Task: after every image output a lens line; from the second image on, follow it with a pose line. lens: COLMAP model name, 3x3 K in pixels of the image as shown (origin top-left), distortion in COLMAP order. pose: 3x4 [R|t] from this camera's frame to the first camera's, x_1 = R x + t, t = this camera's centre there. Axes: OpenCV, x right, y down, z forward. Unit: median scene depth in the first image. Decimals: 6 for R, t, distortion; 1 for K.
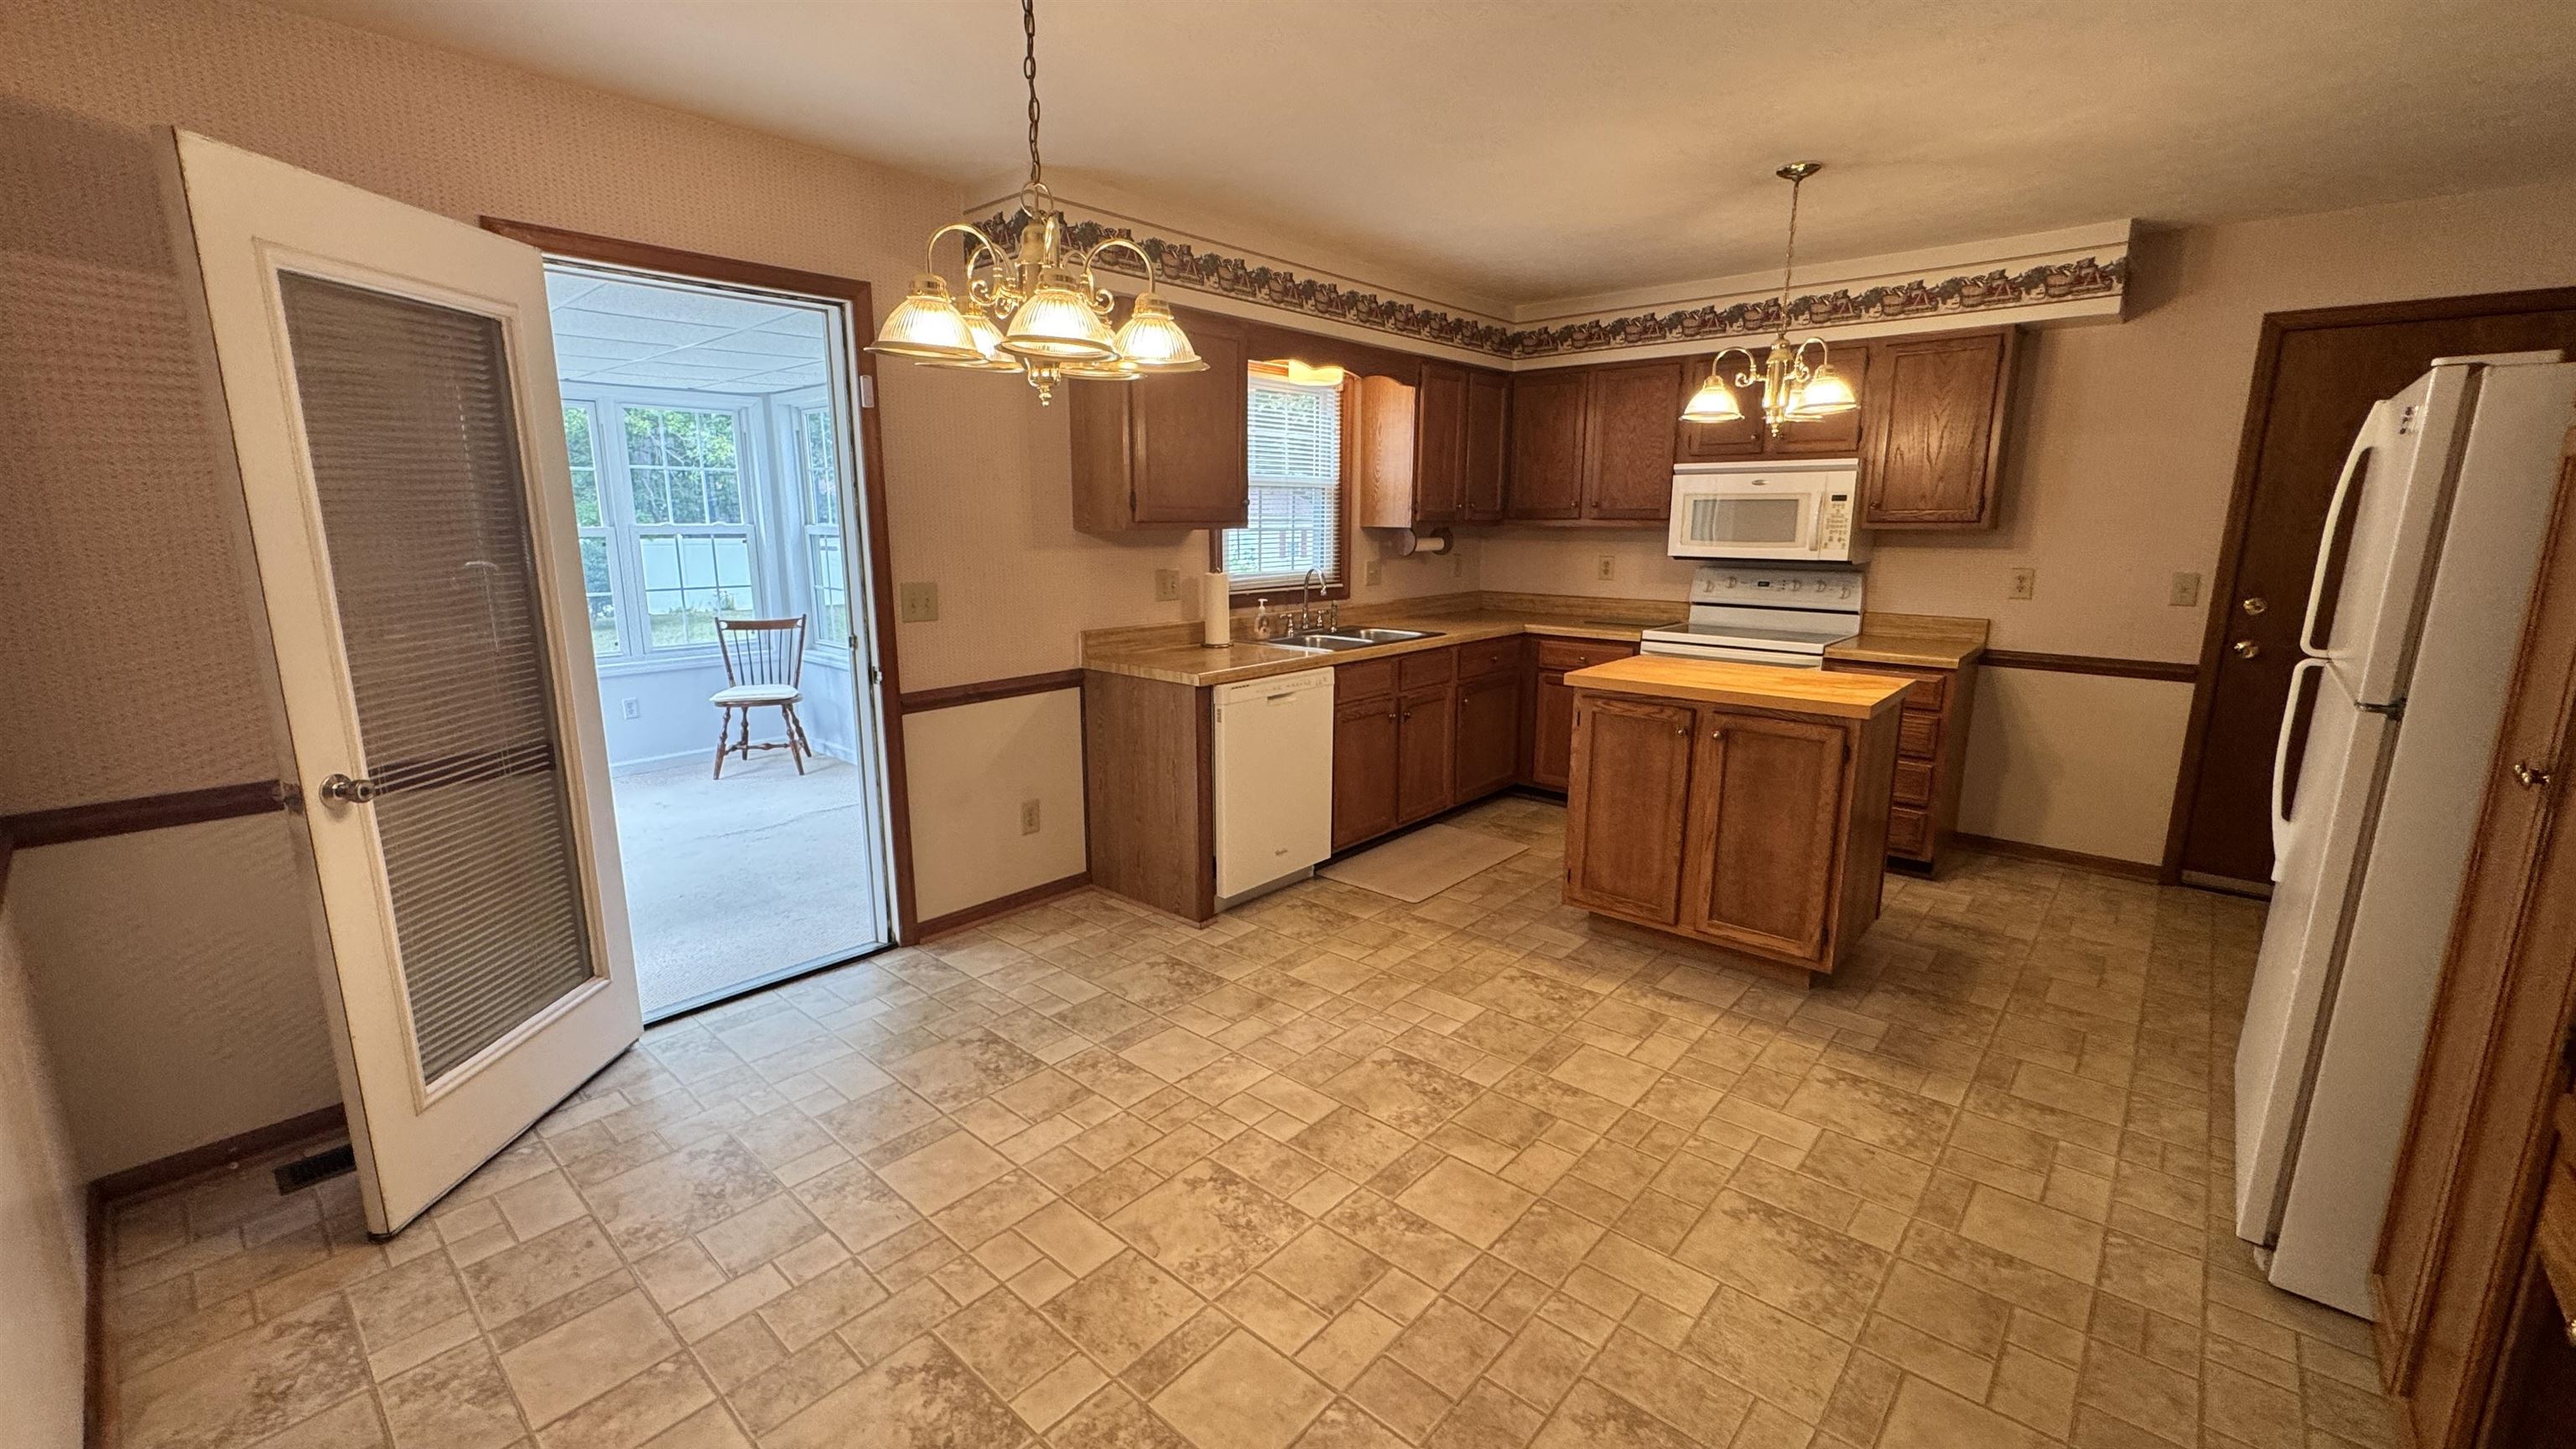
lens RADIAL K [[1034.8, 0, 1281.0], [0, 1034.8, 723.1], [0, 0, 1]] dist [-0.003018, -0.000151]
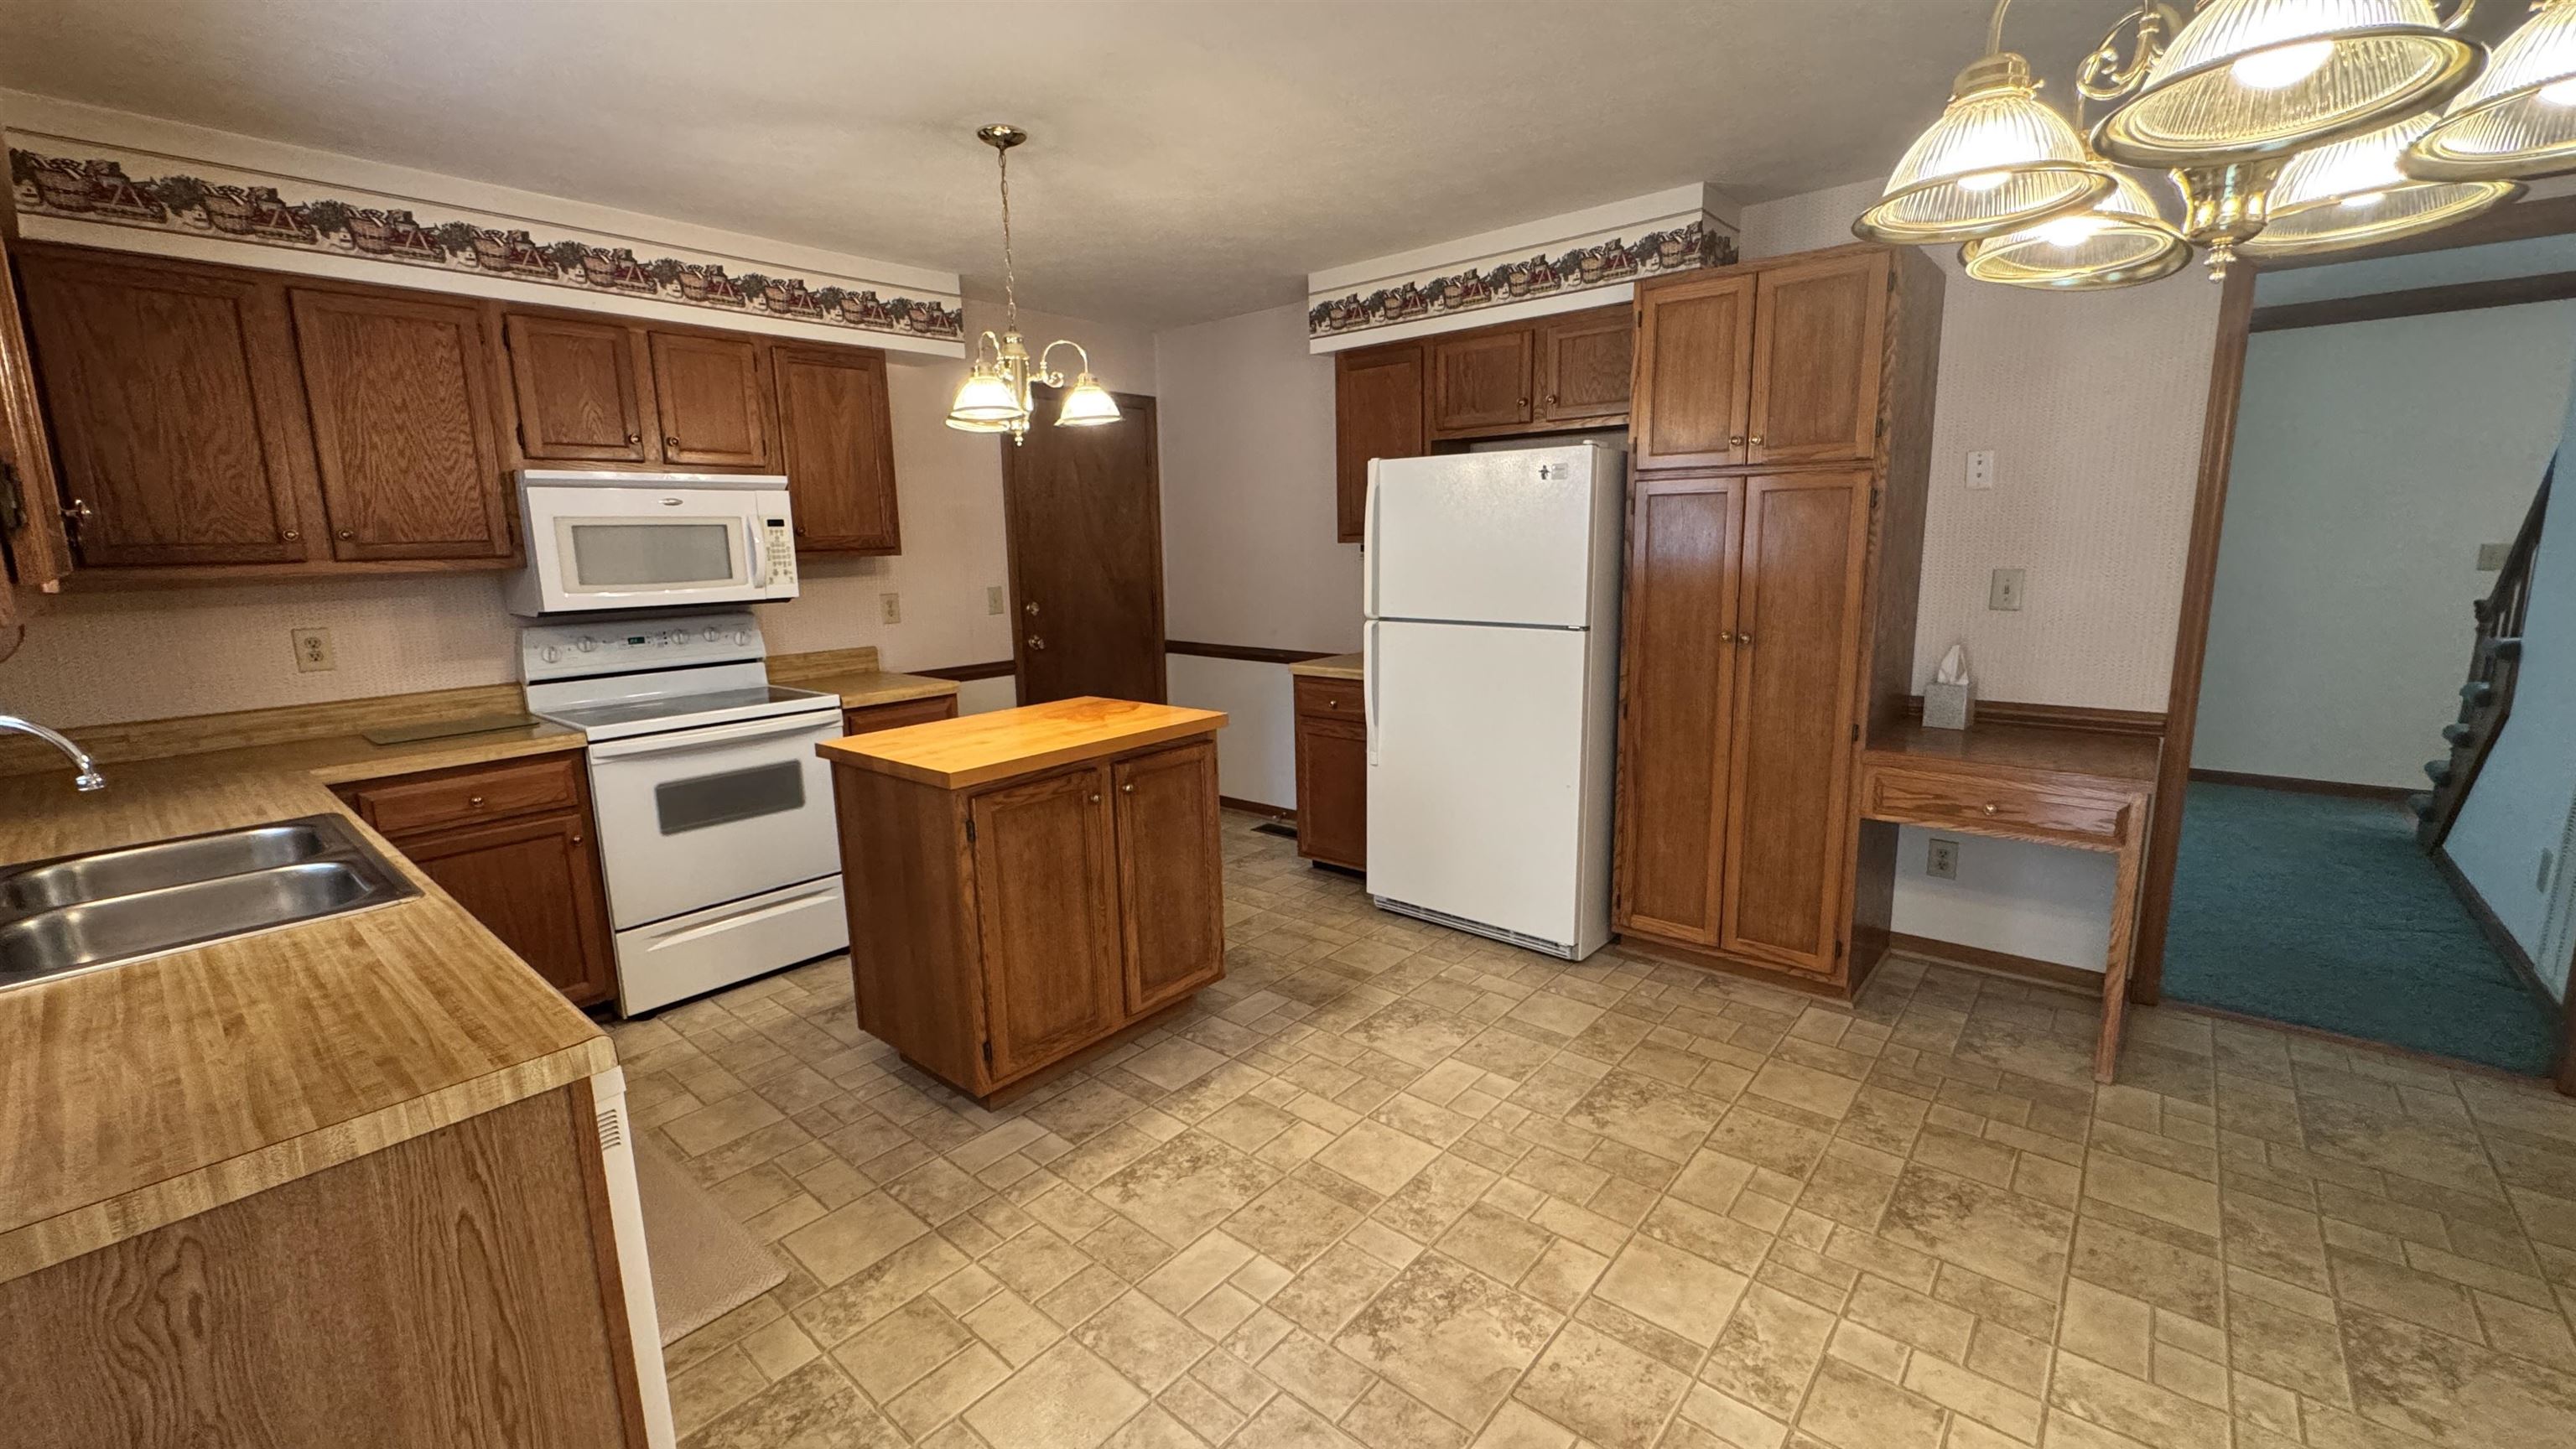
lens RADIAL K [[1034.8, 0, 1289.2], [0, 1034.8, 723.8], [0, 0, 1]] dist [-0.003018, -0.000151]
pose [[-0.019736, -0.180769, 0.983327, -0.425545], [0.221489, 0.958291, 0.180612, -0.167030], [-0.974963, 0.221361, 0.021126, 0.846408]]
